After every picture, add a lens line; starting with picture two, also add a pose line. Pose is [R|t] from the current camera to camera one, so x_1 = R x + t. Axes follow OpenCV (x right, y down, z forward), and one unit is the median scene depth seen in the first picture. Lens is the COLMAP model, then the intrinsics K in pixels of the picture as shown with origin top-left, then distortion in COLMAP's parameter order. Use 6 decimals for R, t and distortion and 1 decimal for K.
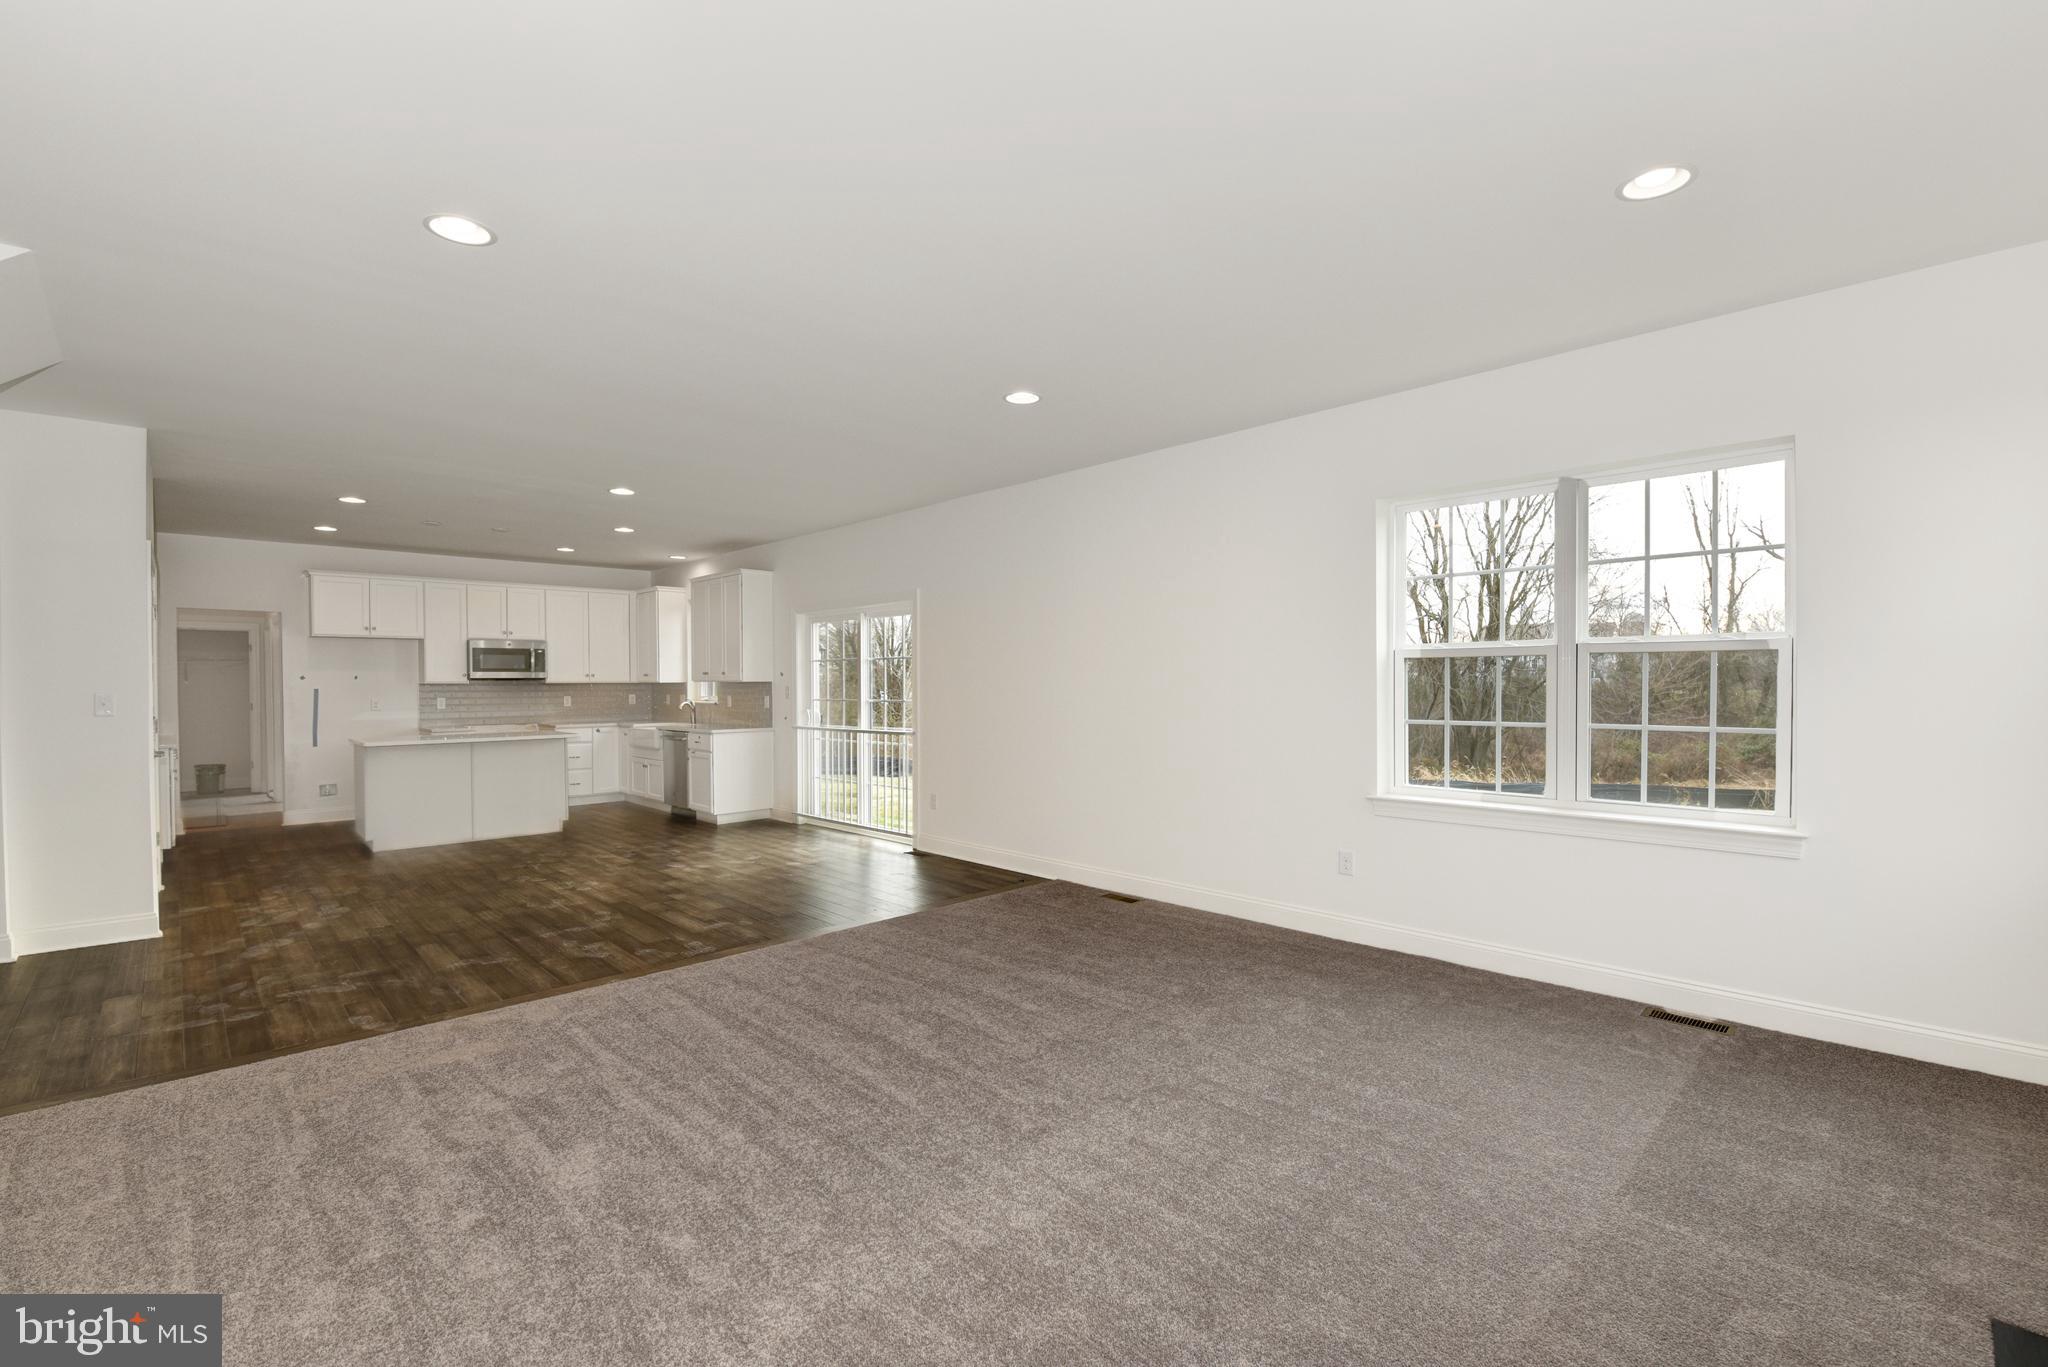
lens RADIAL K [[879.0, 0, 1024.0], [0, 879.0, 683.5], [0, 0, 1]] dist [0.013876, 0.000317]
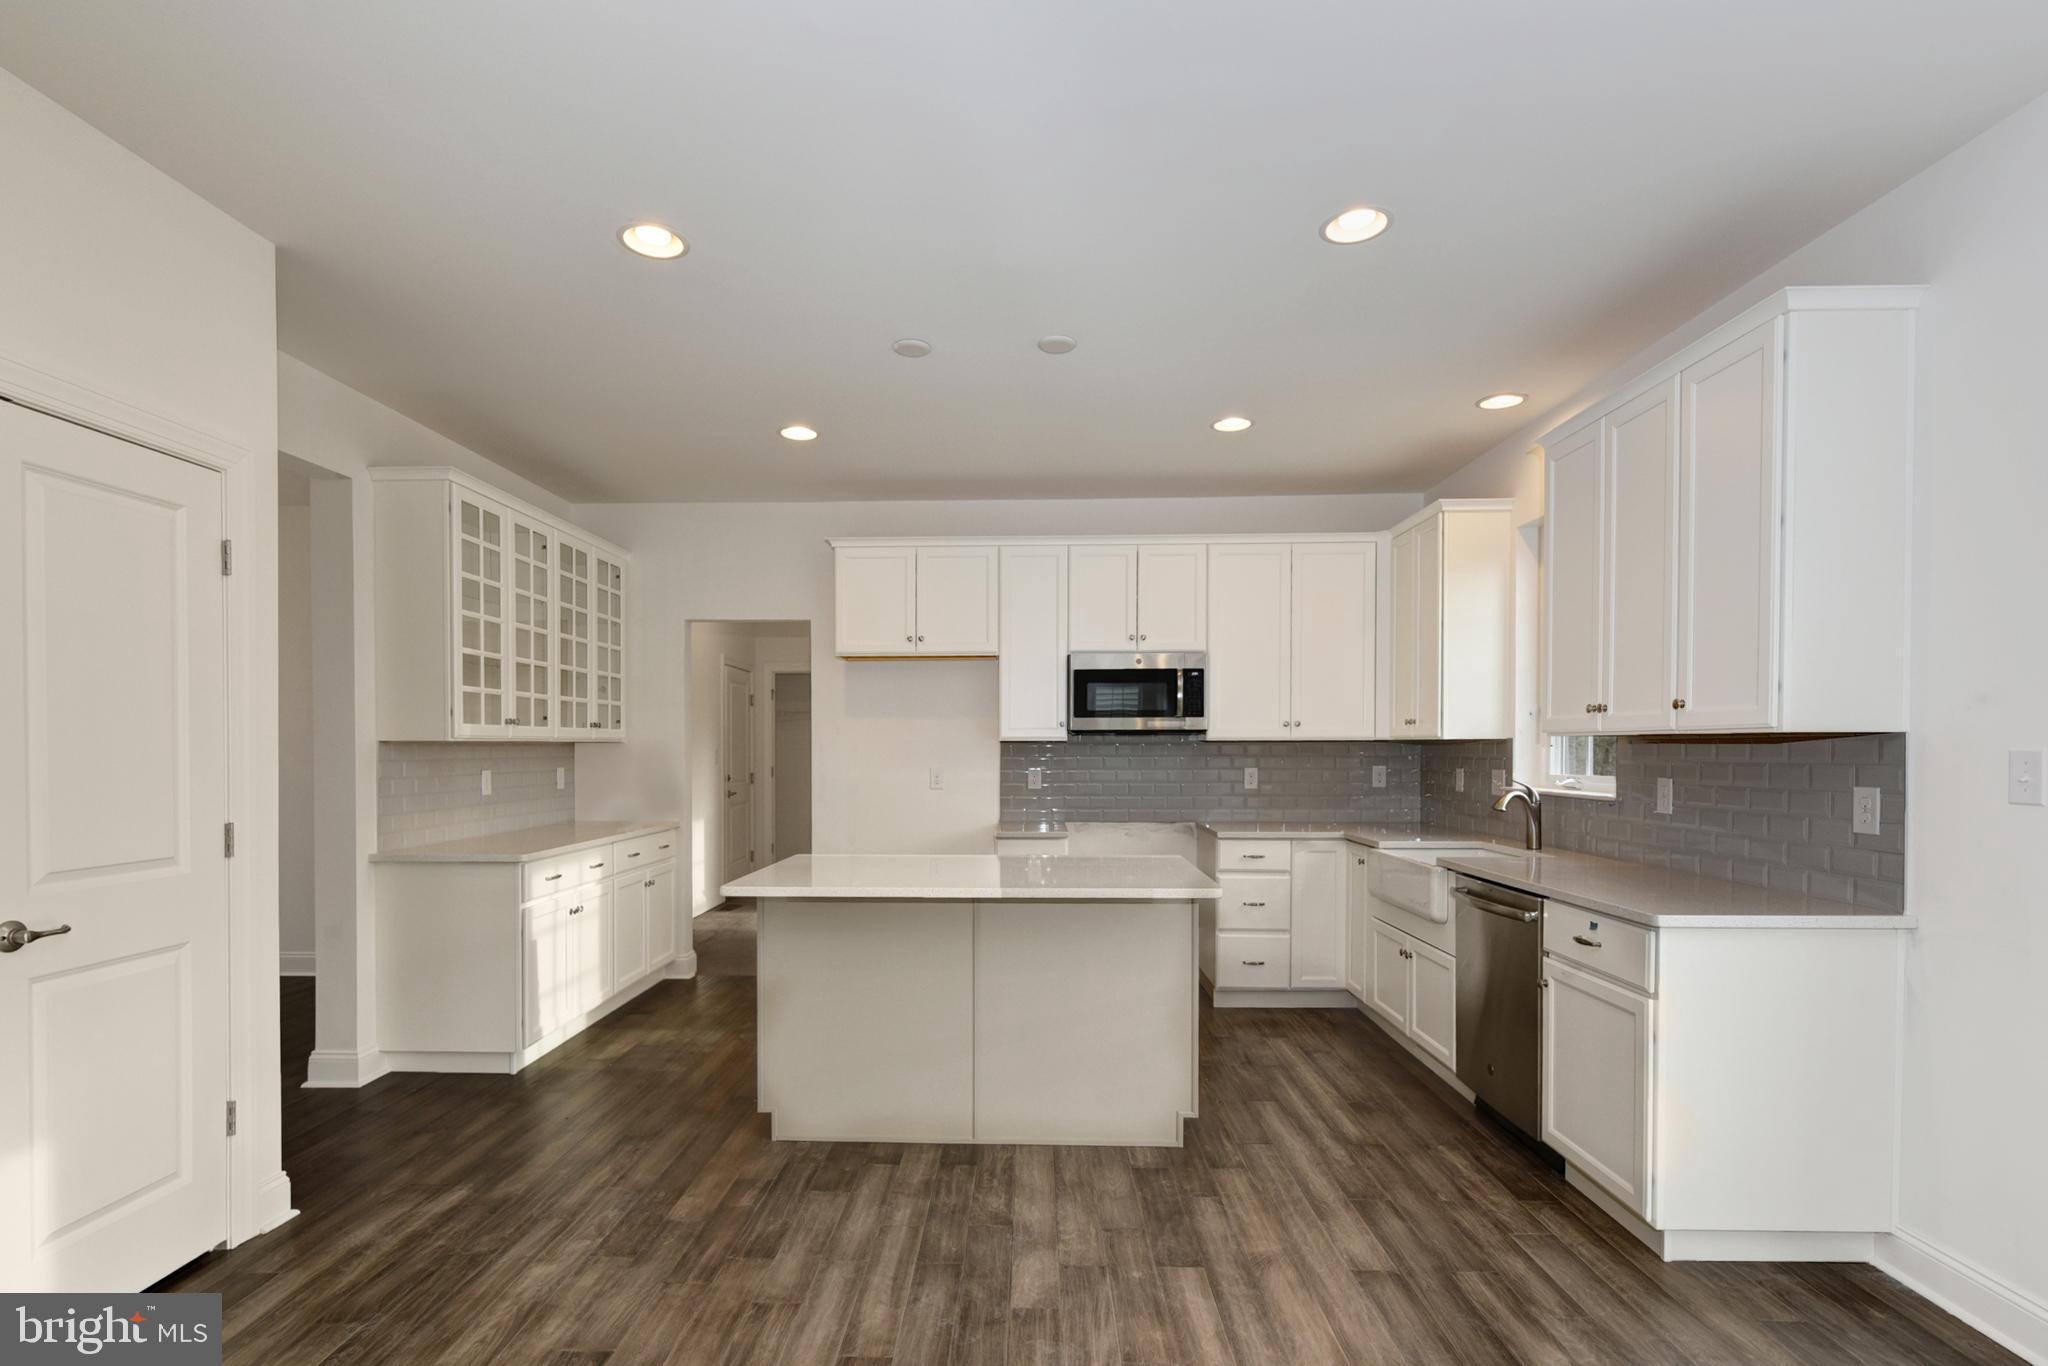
lens RADIAL K [[972.8, 0, 1034.3], [0, 972.8, 780.5], [0, 0, 1]] dist [-0.001264, -0.000331]
pose [[0.717540, 0.028203, -0.695946, -0.252163], [-0.004037, 0.999331, 0.036336, 0.002749], [0.696506, -0.023263, 0.717174, 0.582694]]
